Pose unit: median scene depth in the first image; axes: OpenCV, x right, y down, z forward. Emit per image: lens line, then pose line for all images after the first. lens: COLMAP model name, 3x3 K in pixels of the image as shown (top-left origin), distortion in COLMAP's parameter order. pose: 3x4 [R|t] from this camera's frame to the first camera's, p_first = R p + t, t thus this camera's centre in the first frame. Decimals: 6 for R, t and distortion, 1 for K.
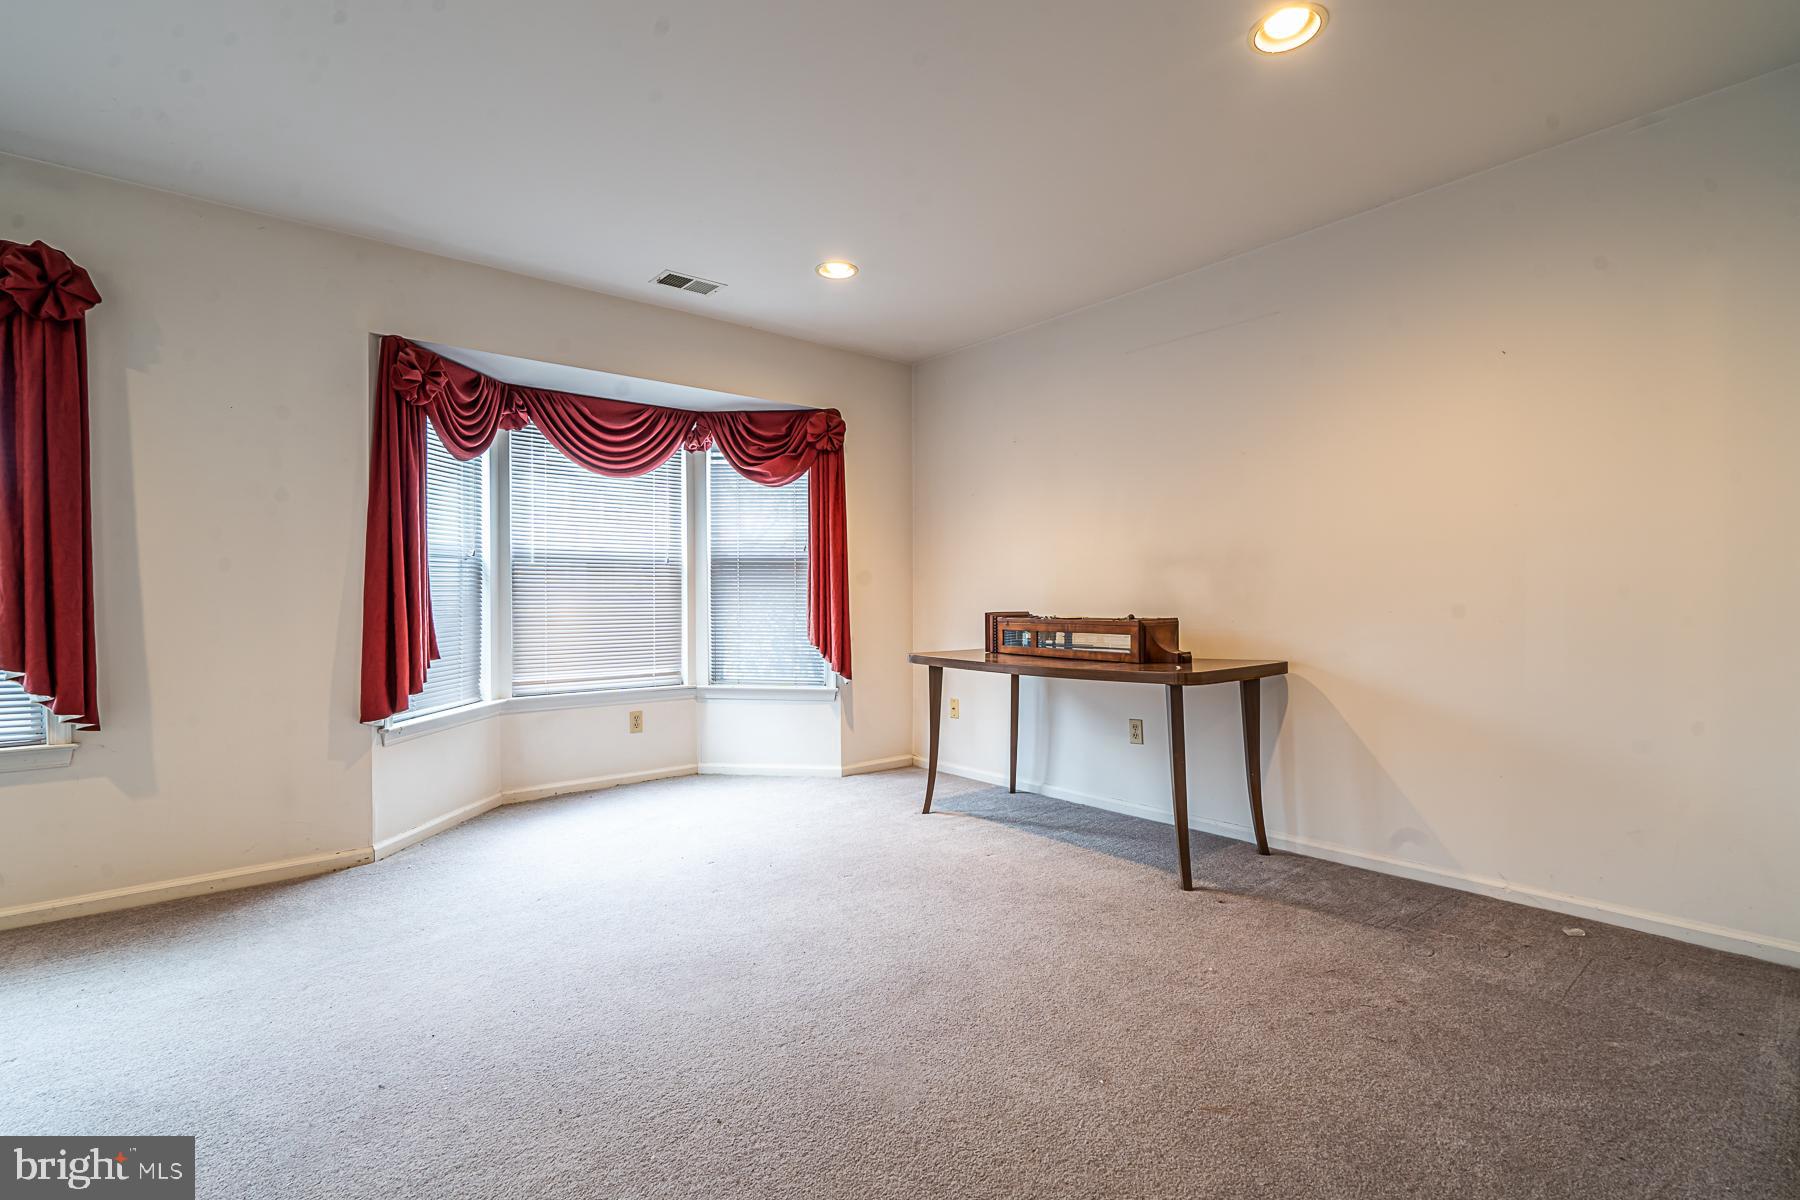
lens RADIAL K [[809.7, 0, 881.4], [0, 809.7, 596.9], [0, 0, 1]] dist [-0.001746, 0.001236]
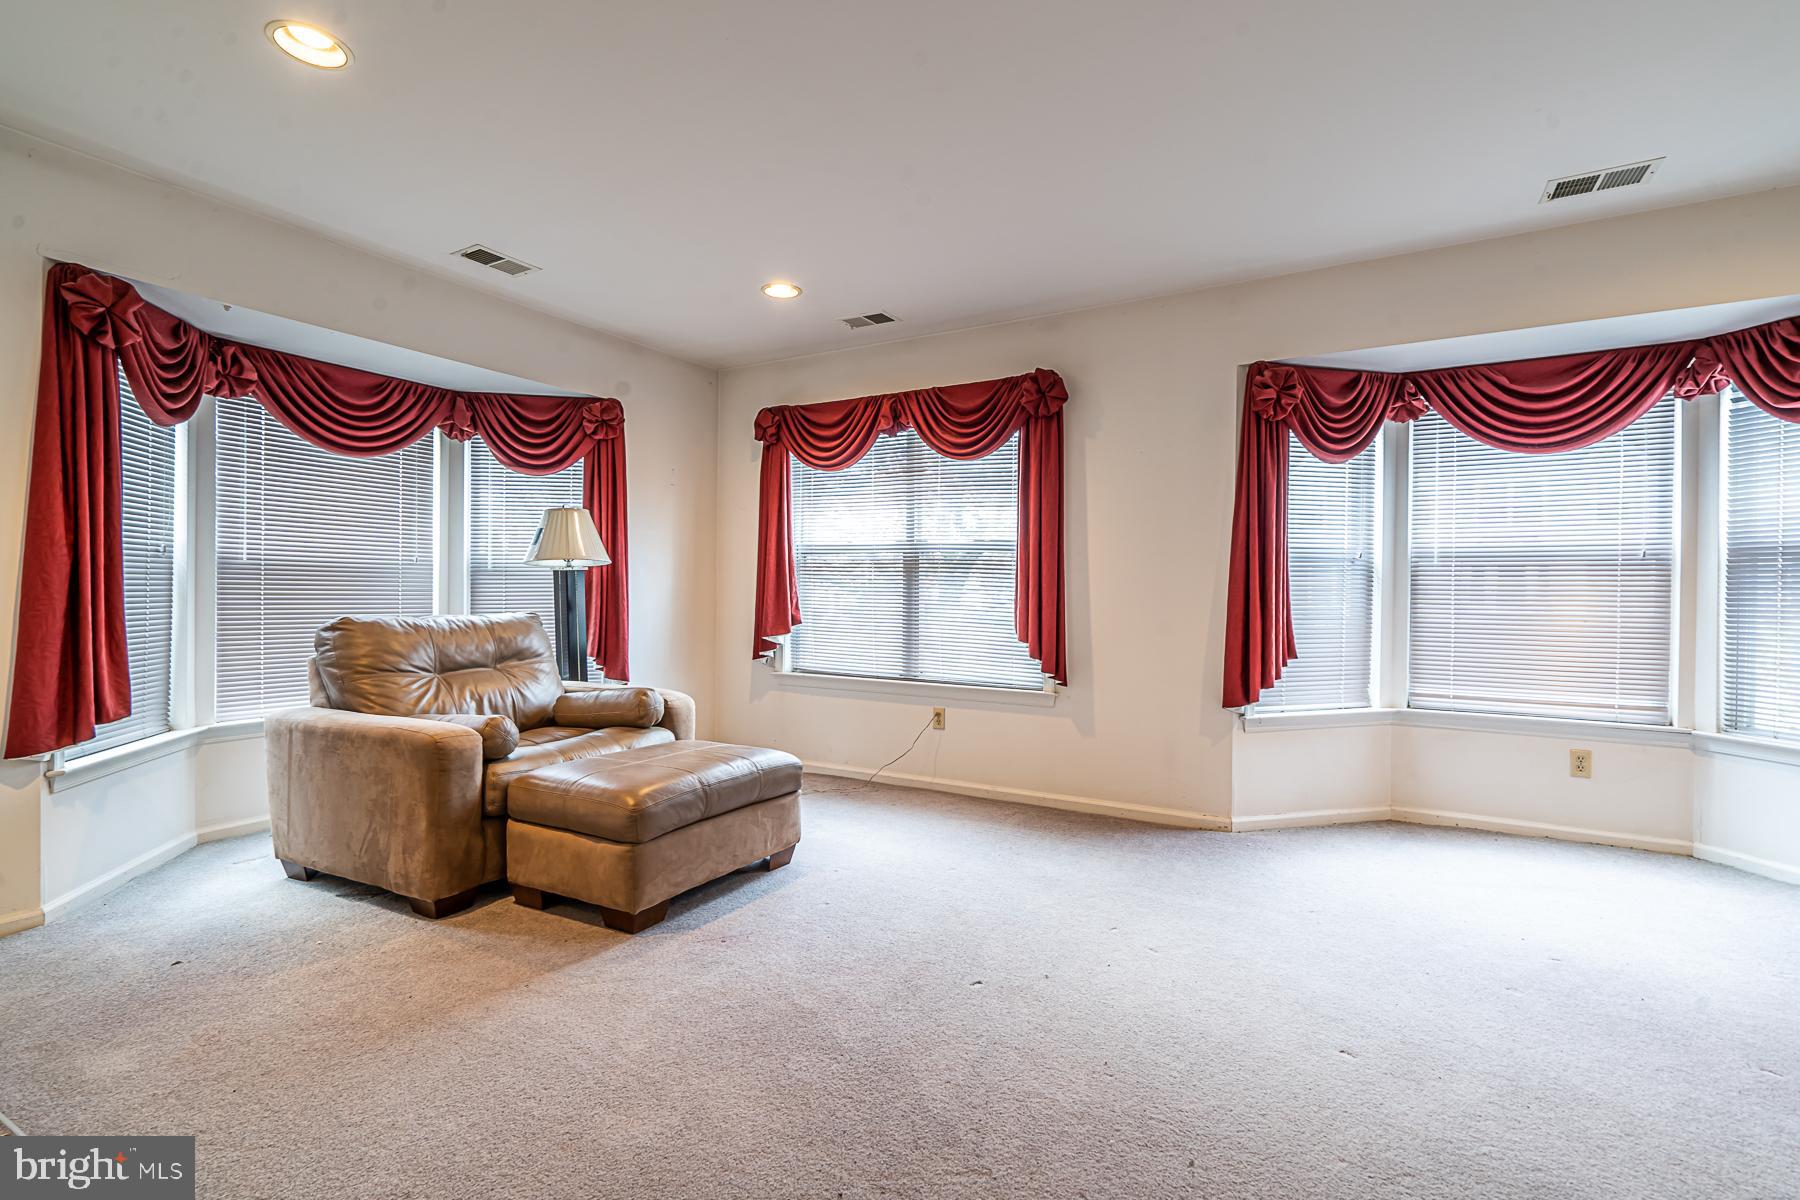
lens RADIAL K [[814.0, 0, 922.0], [0, 814.0, 595.7], [0, 0, 1]] dist [-0.001645, 0.000549]
pose [[0.361186, 0.009061, -0.932450, 0.219805], [-0.012157, 0.999914, 0.005007, -0.003281], [0.932414, 0.009527, 0.361265, 0.143884]]
